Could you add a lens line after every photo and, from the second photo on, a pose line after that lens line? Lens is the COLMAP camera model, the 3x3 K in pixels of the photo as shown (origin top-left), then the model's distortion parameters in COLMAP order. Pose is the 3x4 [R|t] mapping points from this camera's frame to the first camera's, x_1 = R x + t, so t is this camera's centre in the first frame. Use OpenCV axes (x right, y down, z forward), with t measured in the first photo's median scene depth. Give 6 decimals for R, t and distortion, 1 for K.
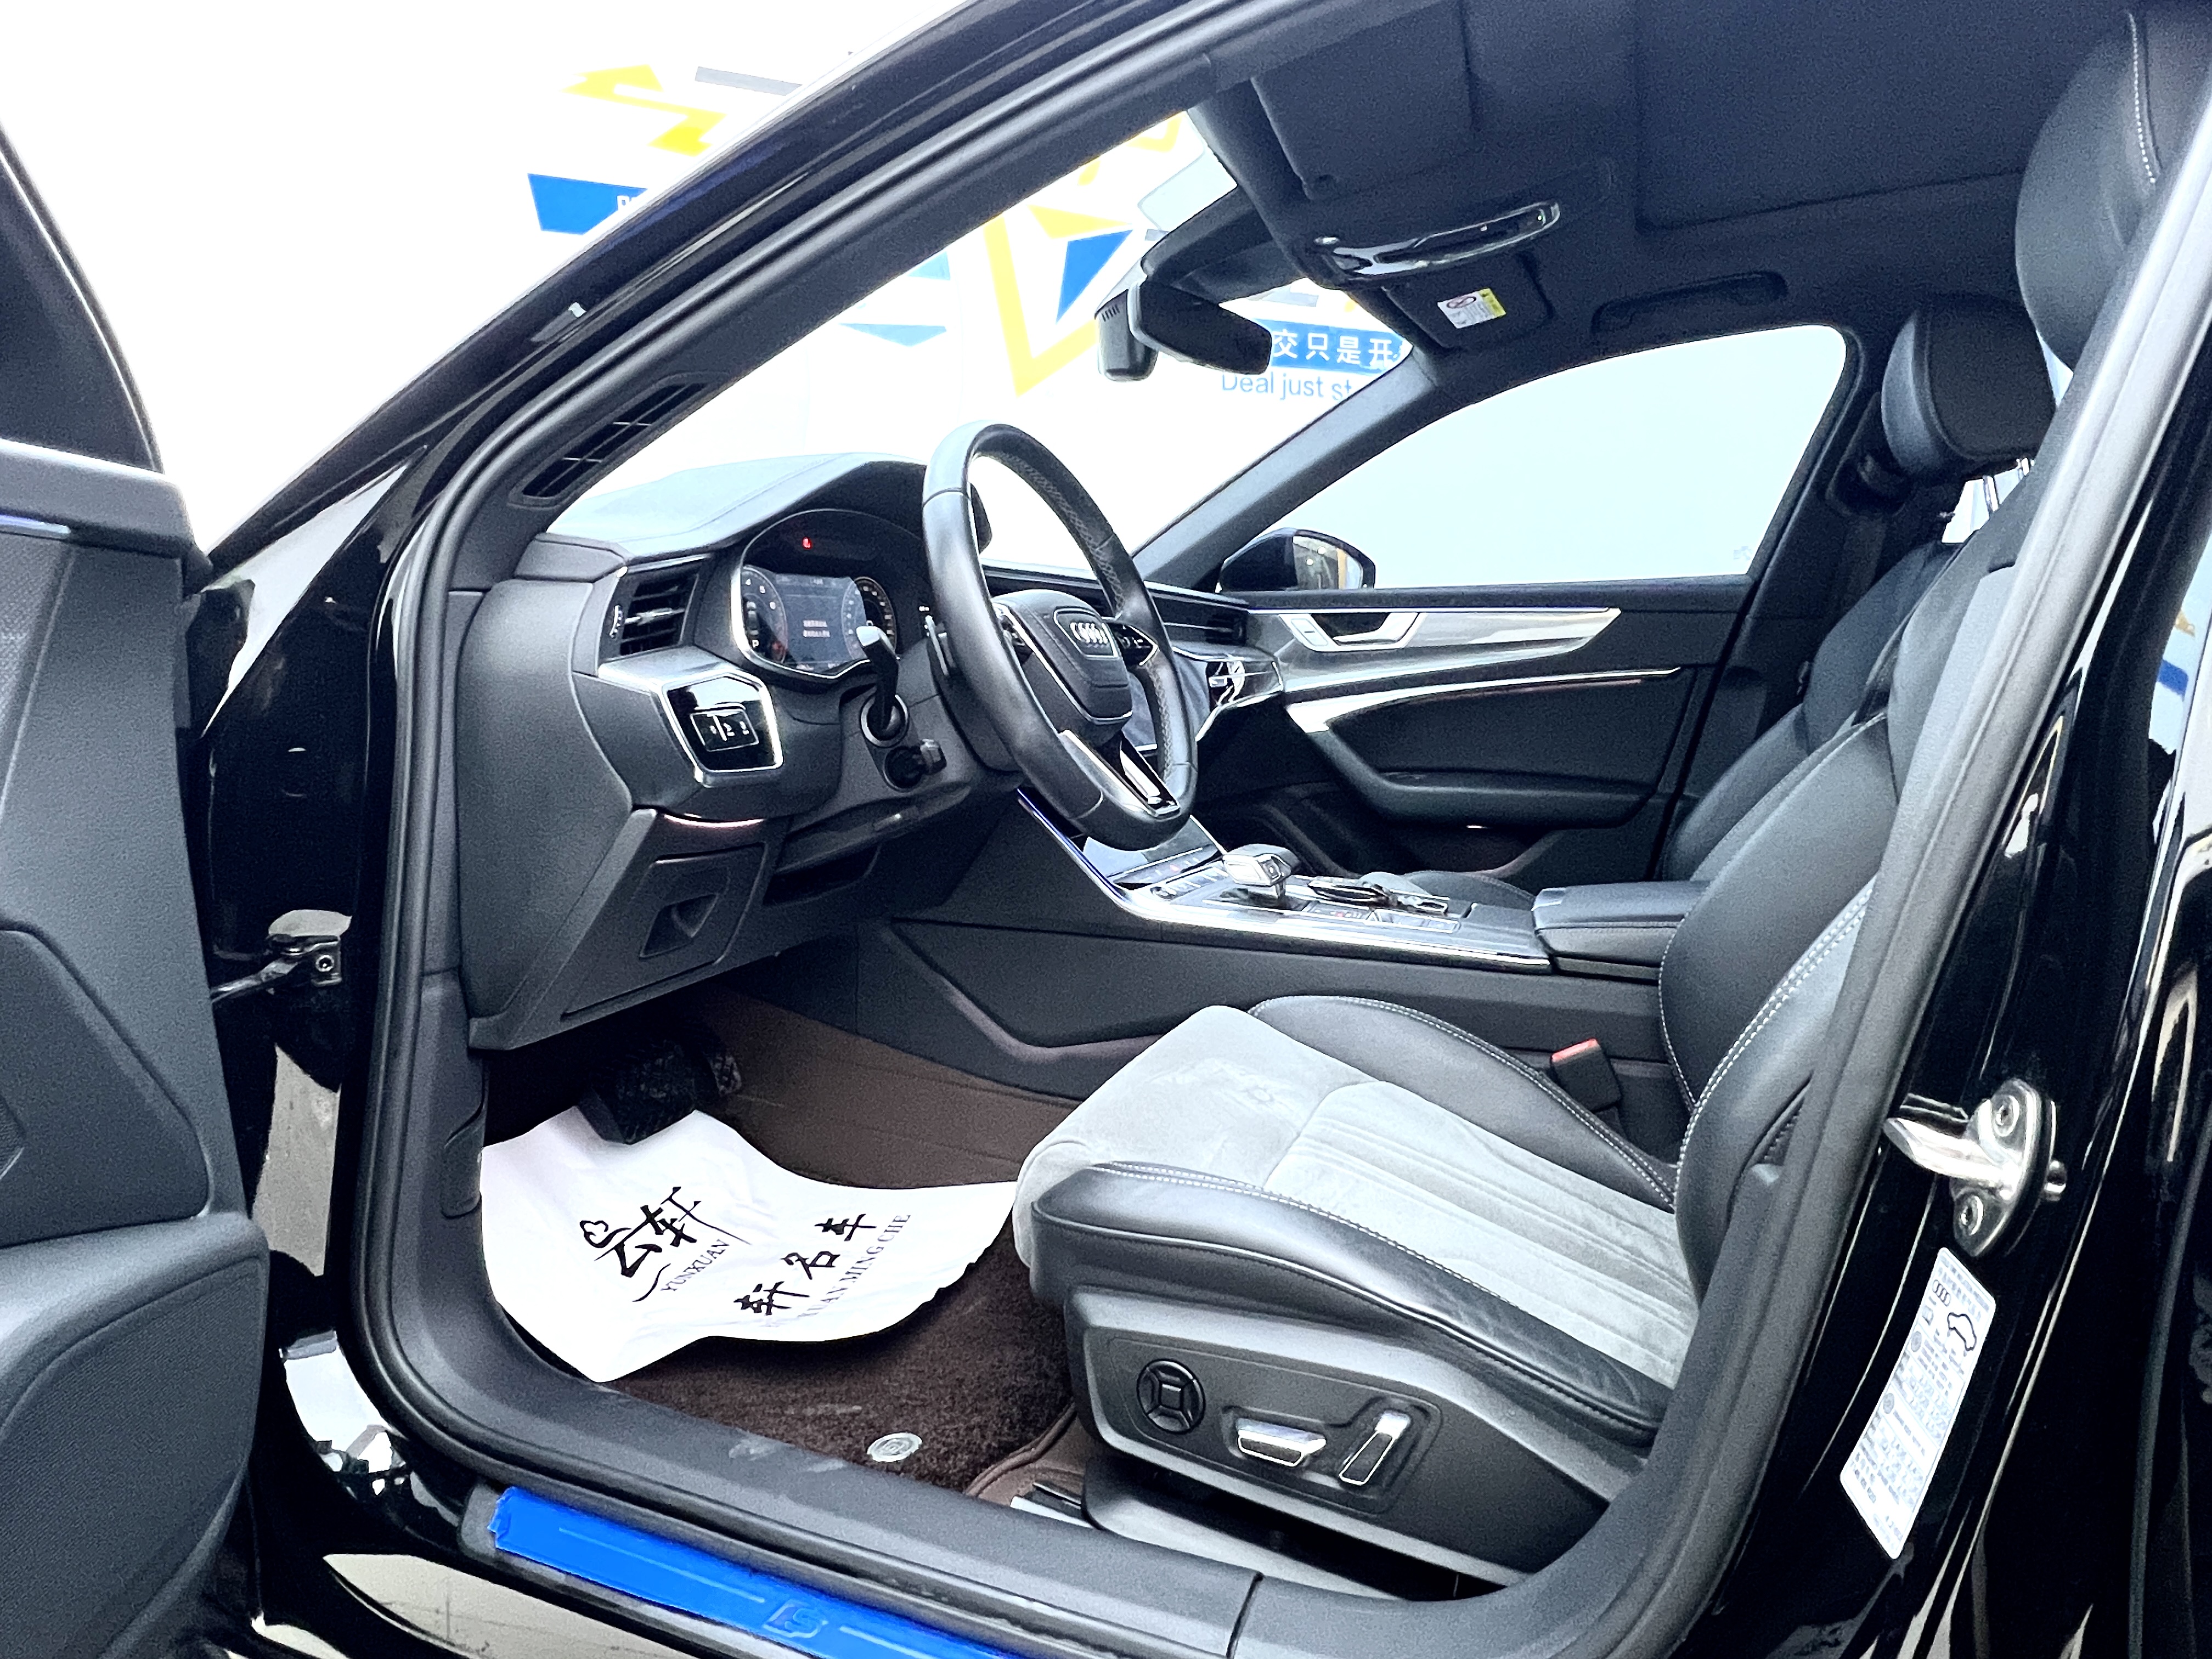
lens RADIAL K [[1199.4, 0, 1106.3], [0, 1199.4, 798.2], [0, 0, 1]] dist [-0.040714, 0.000097]
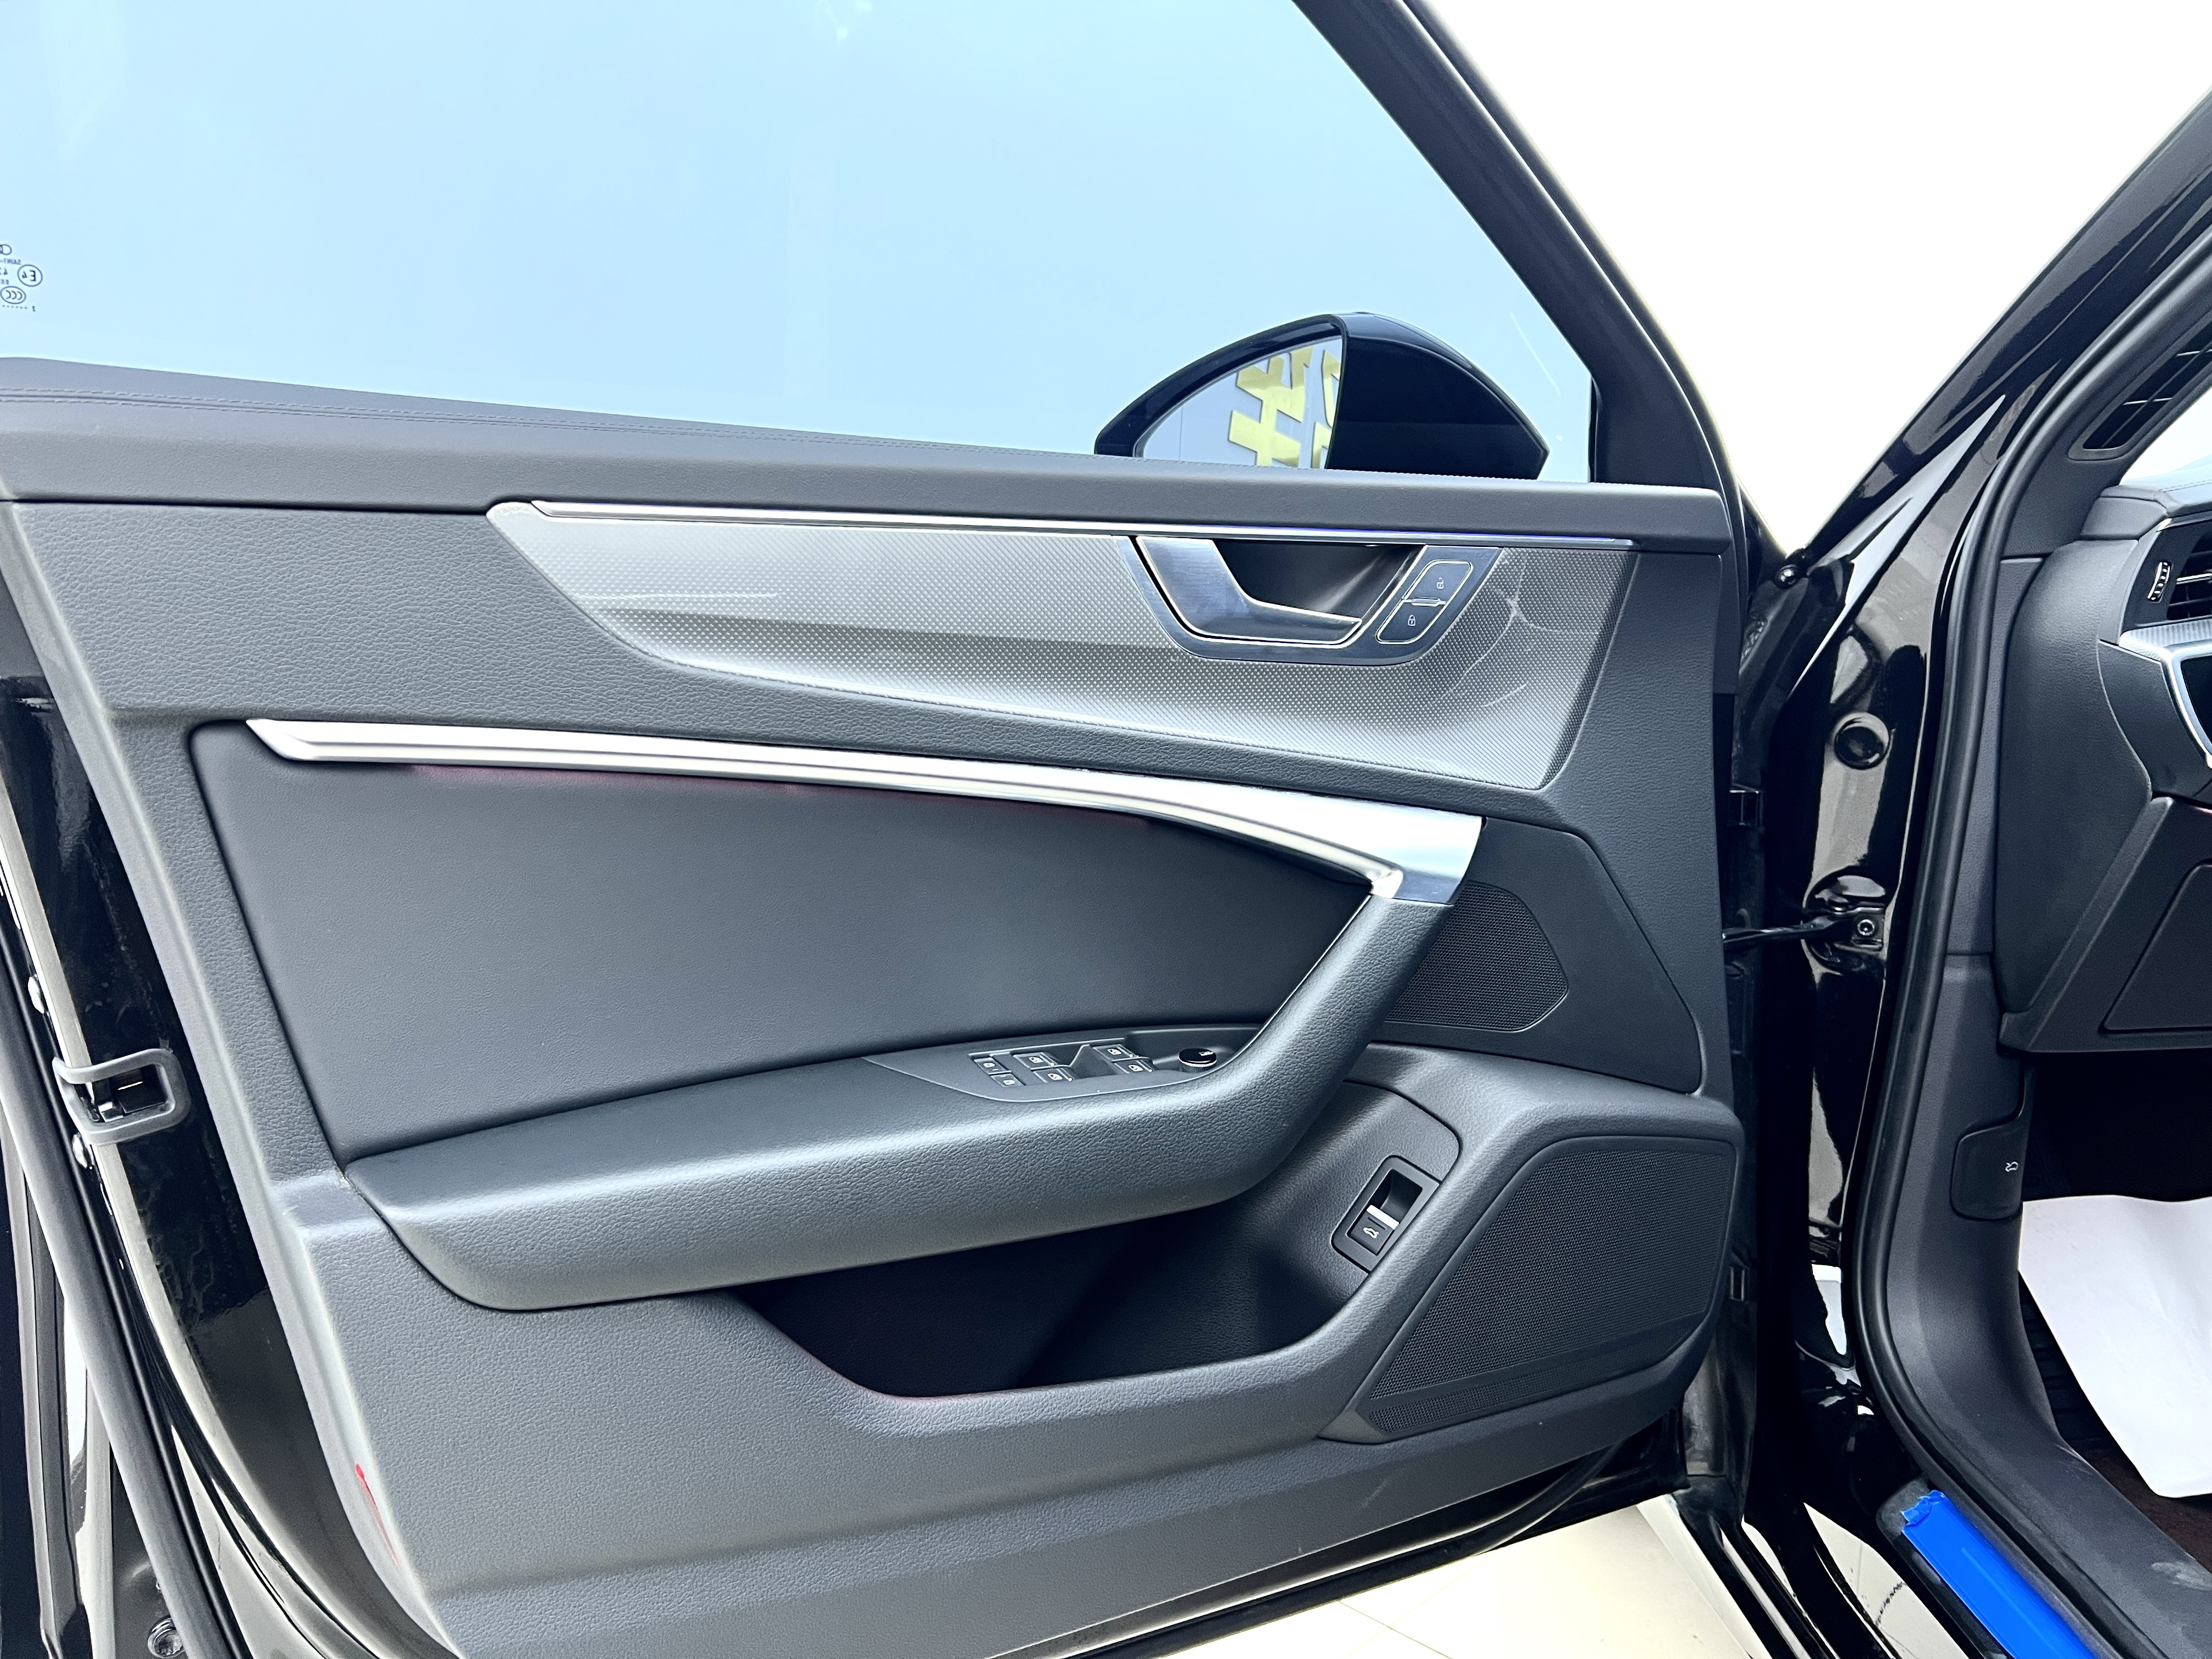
lens RADIAL K [[1633.2, 0, 1106.0], [0, 1633.2, 829.5], [0, 0, 1]] dist [0.056047, -0.000921]
pose [[0.355319, 0.088331, -0.930562, 0.469575], [-0.084103, 0.994508, 0.062287, 0.021440], [0.930954, 0.056131, 0.360797, -0.161590]]
